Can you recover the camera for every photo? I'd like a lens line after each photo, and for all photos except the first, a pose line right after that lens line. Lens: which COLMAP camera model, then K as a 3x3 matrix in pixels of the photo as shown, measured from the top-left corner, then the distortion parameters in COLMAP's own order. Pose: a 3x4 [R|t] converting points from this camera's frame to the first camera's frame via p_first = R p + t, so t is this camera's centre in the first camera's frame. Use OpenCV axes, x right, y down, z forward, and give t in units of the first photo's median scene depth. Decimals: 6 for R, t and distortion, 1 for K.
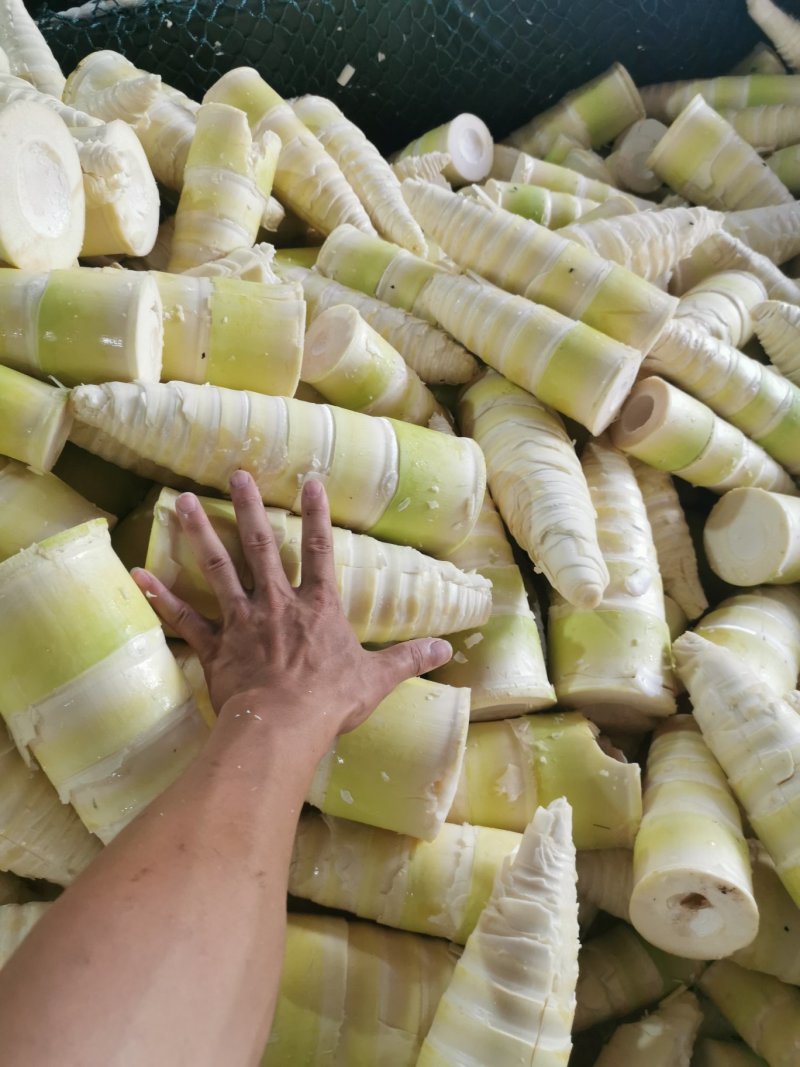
lens RADIAL K [[812.4, 0, 380.4], [0, 812.4, 534.7], [0, 0, 1]] dist [0.007821, -0.010427]
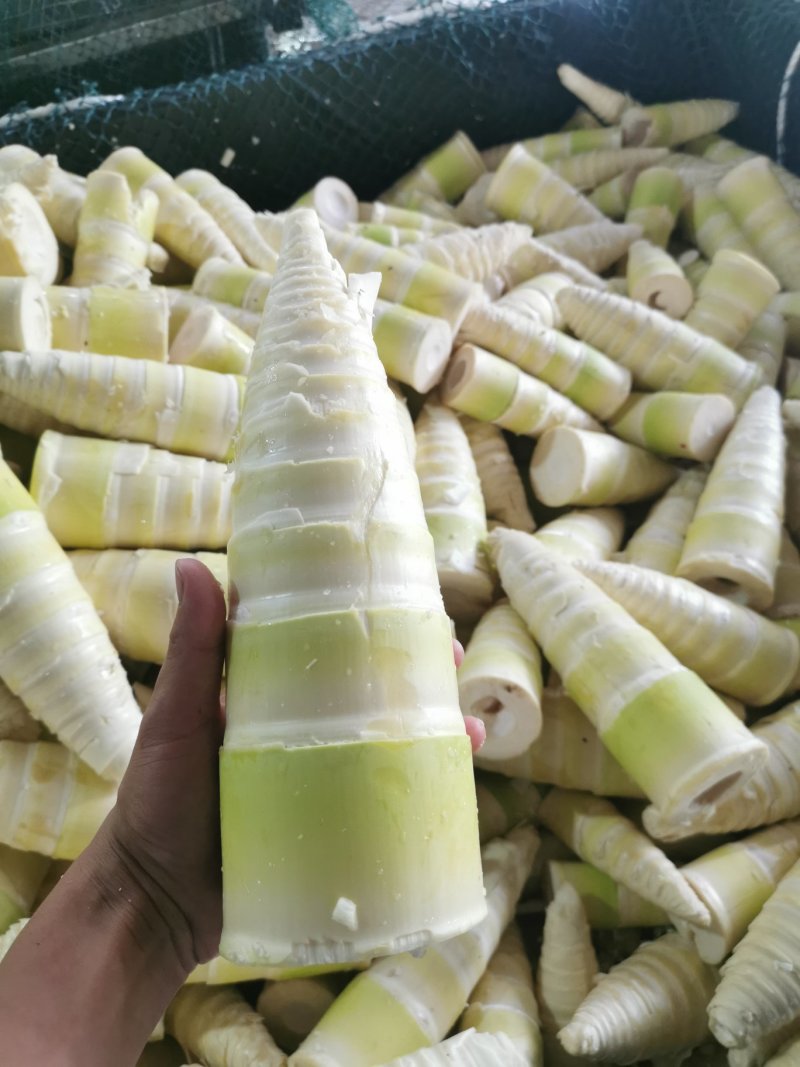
lens RADIAL K [[812.4, 0, 380.4], [0, 812.4, 534.7], [0, 0, 1]] dist [0.007821, -0.010427]
pose [[0.994673, -0.098399, 0.030701, 0.132914], [0.101290, 0.988288, -0.114136, 0.206287], [-0.019111, 0.116638, 0.992991, -0.179389]]
